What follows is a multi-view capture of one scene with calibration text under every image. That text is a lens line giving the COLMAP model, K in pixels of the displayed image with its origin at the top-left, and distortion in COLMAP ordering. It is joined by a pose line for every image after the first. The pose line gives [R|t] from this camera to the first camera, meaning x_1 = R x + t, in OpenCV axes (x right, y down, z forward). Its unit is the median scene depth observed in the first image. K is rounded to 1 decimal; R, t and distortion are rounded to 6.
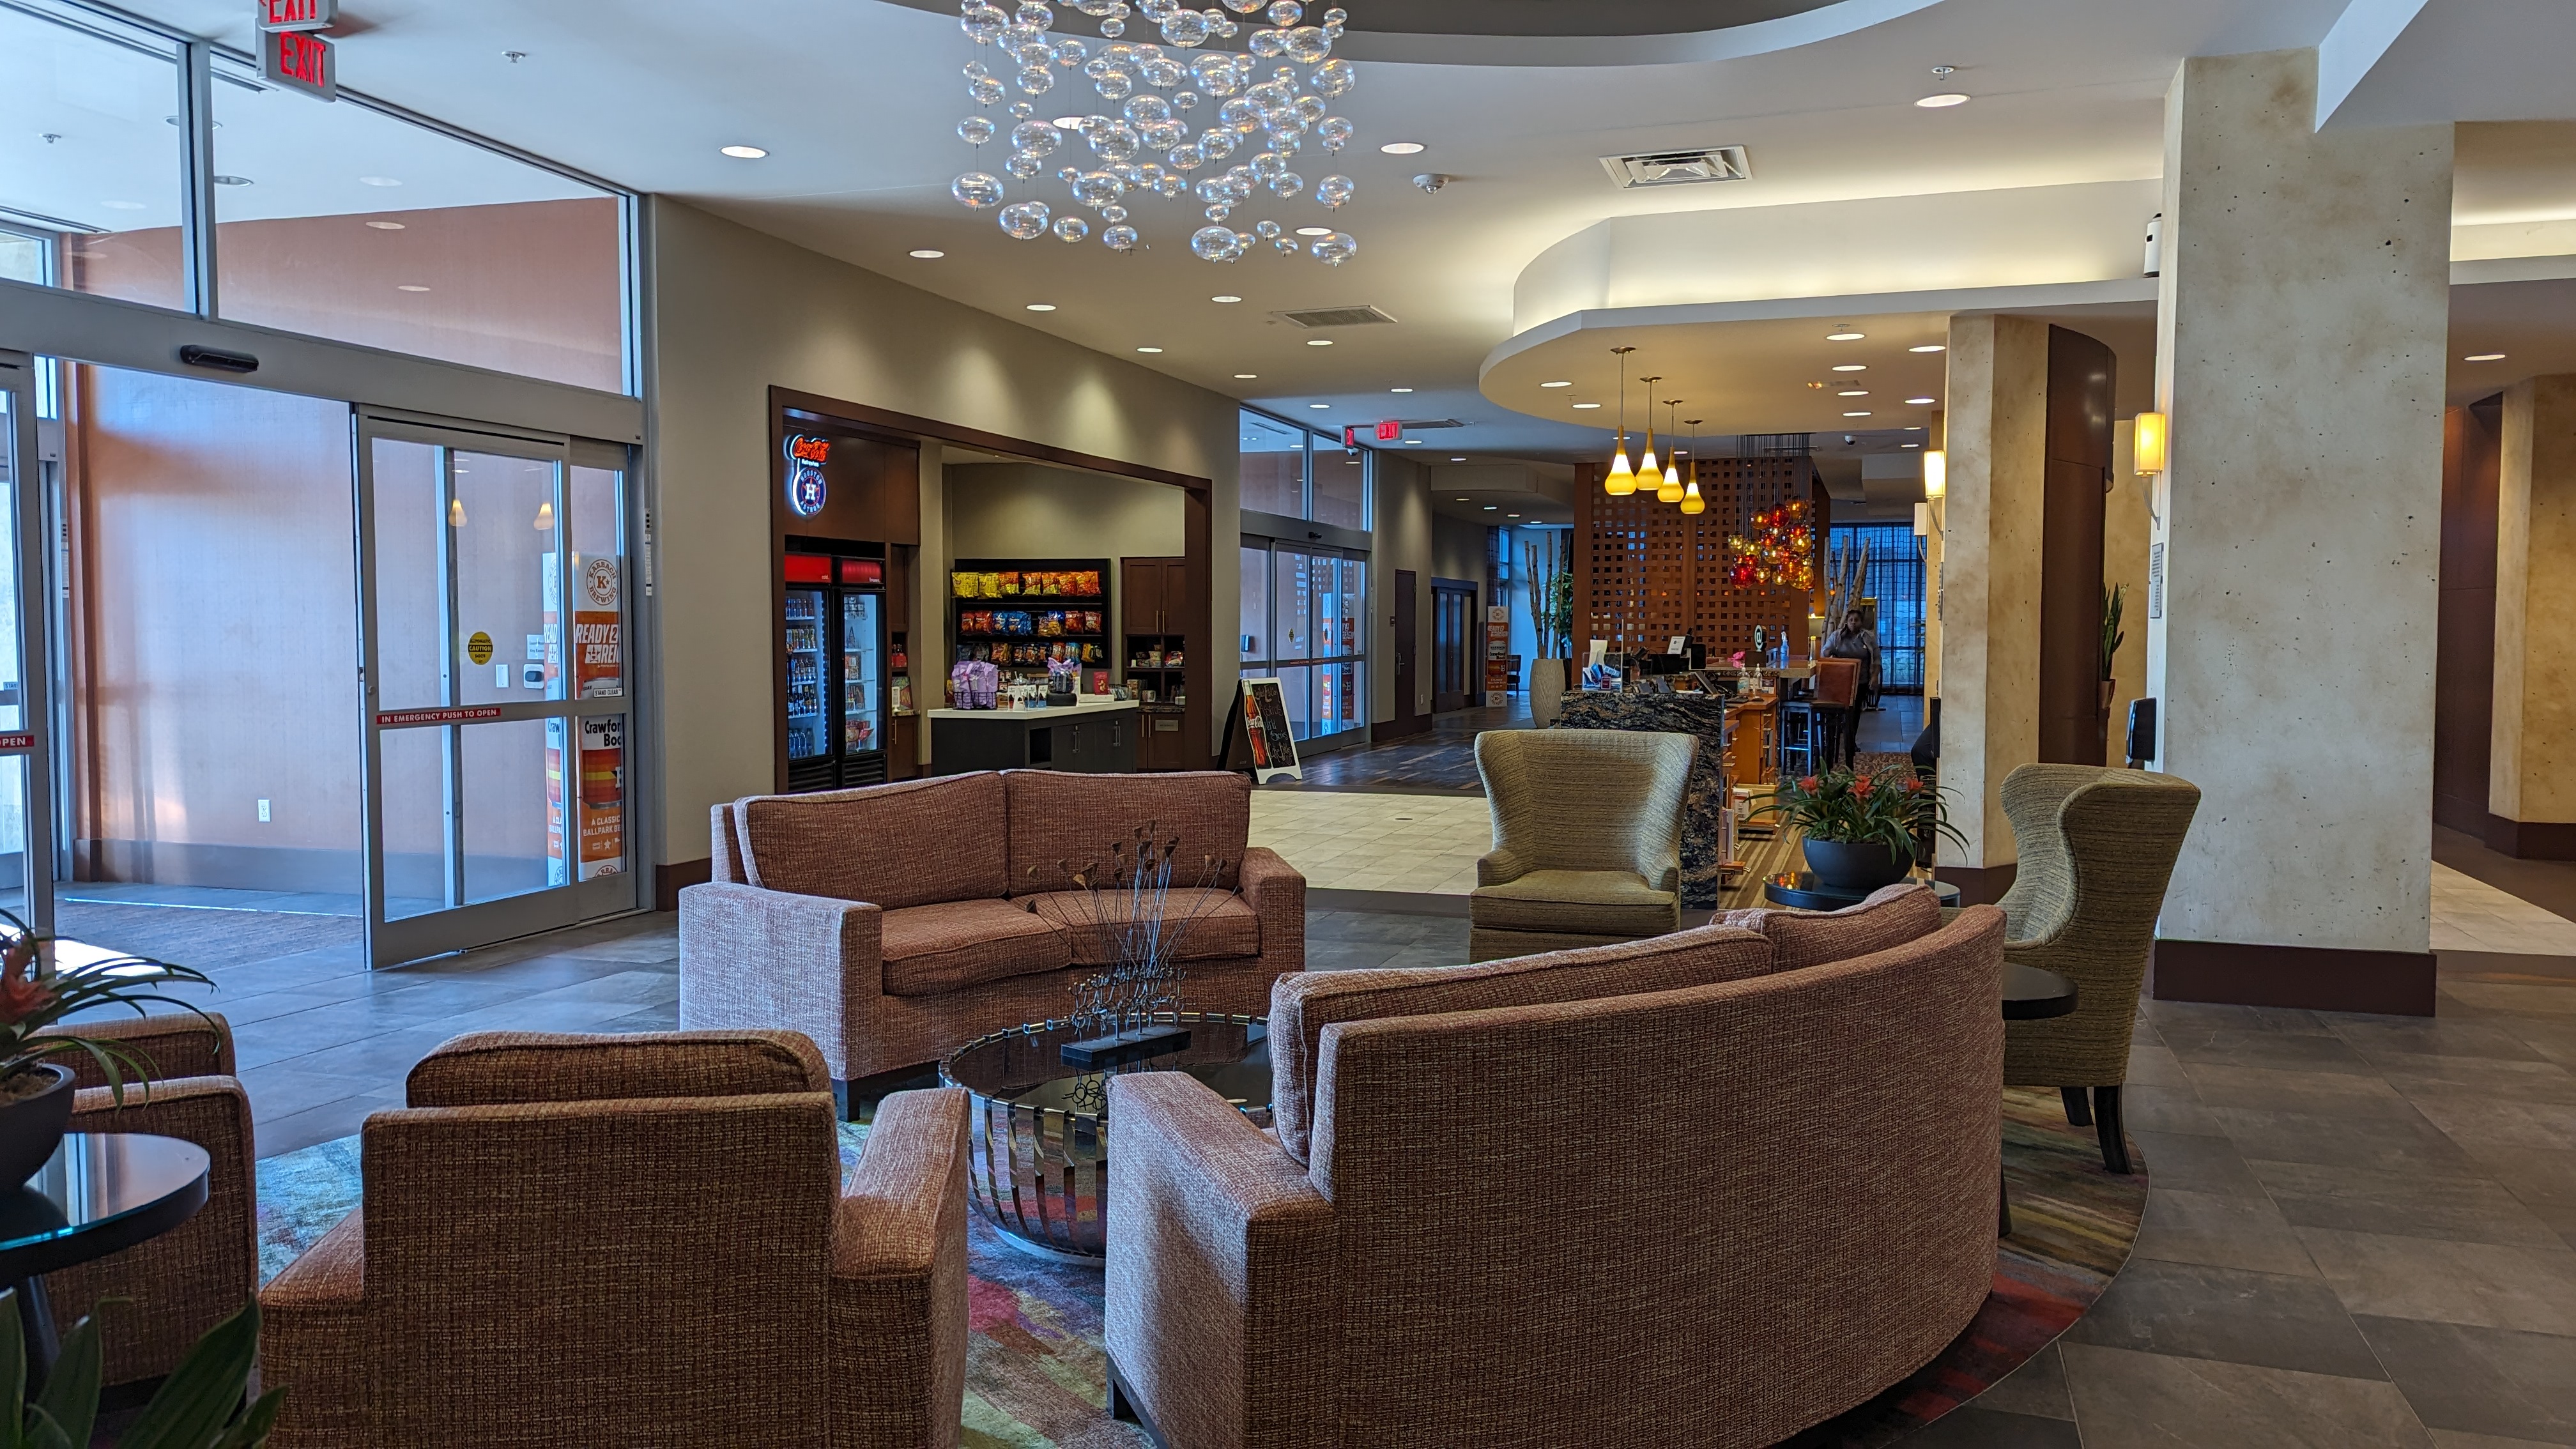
lens RADIAL K [[1833.7, 0, 1307.4], [0, 1833.7, 721.9], [0, 0, 1]] dist [0.046749, -0.026426]
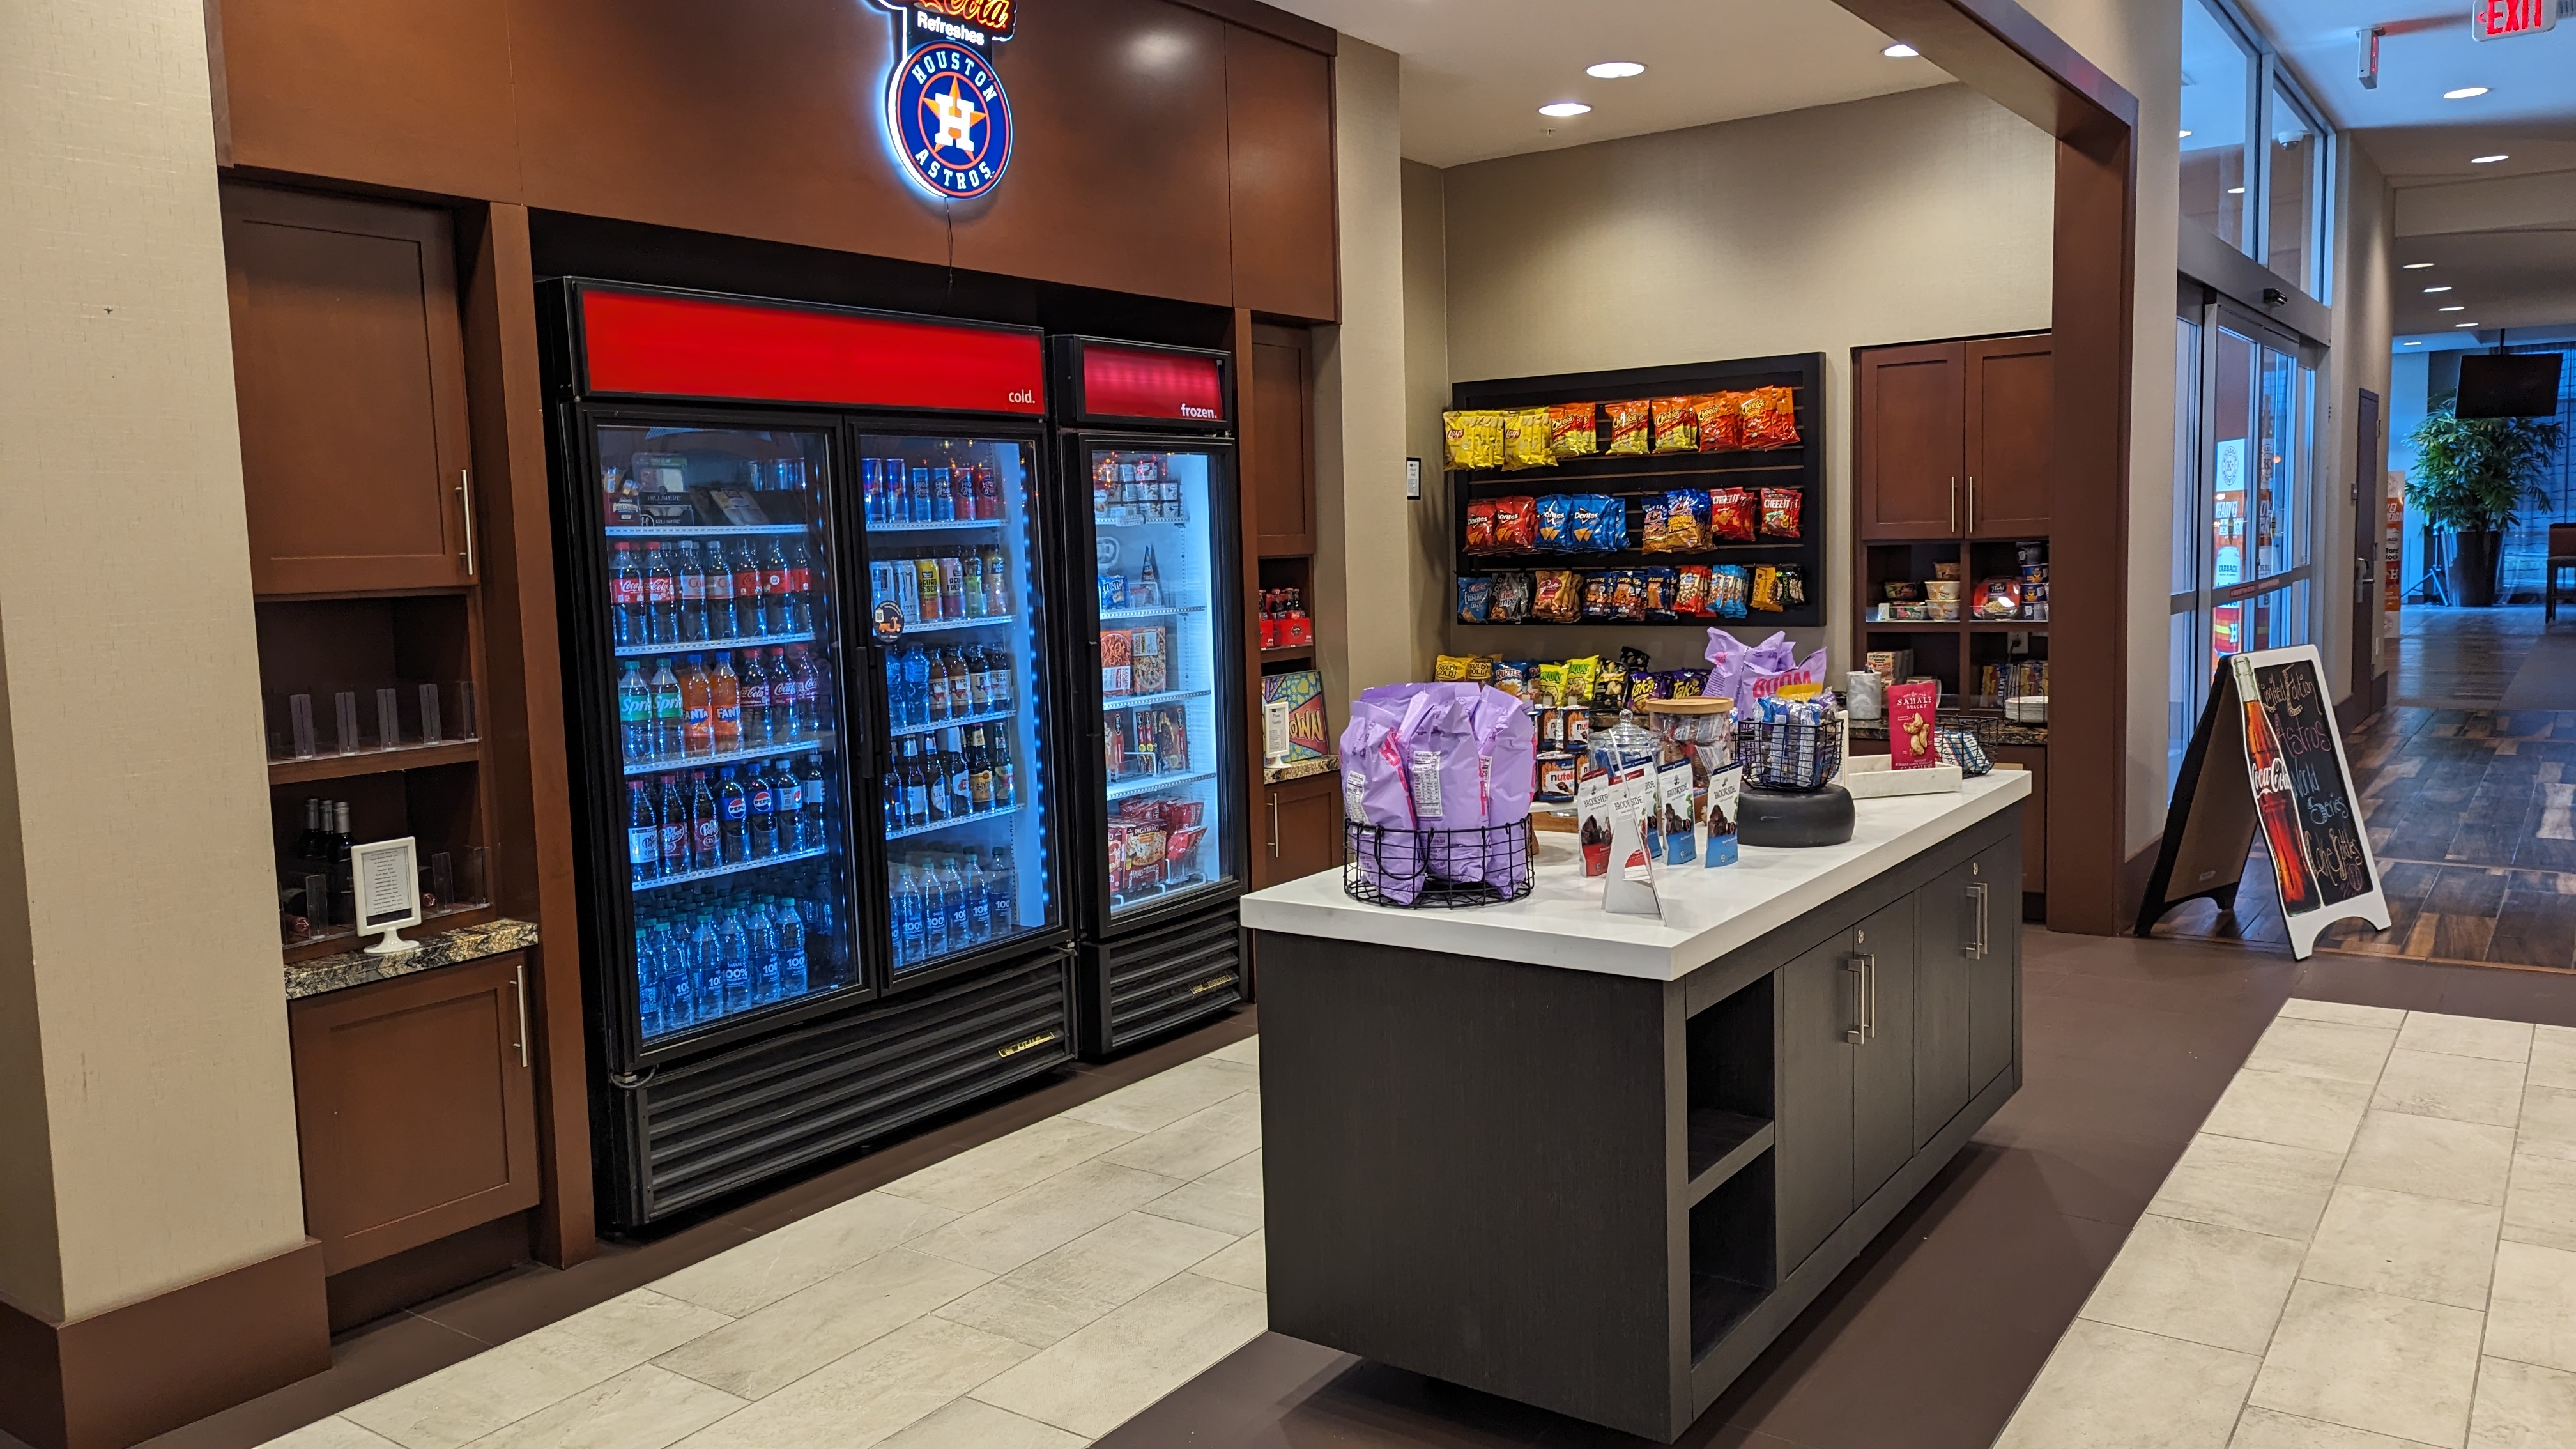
lens RADIAL K [[1833.7, 0, 1305.4], [0, 1833.7, 729.9], [0, 0, 1]] dist [0.046749, -0.026426]
pose [[0.954146, -0.001323, -0.299337, -0.095599], [0.017206, 0.998579, 0.050430, -0.028938], [0.298845, -0.053268, 0.952814, 0.579477]]
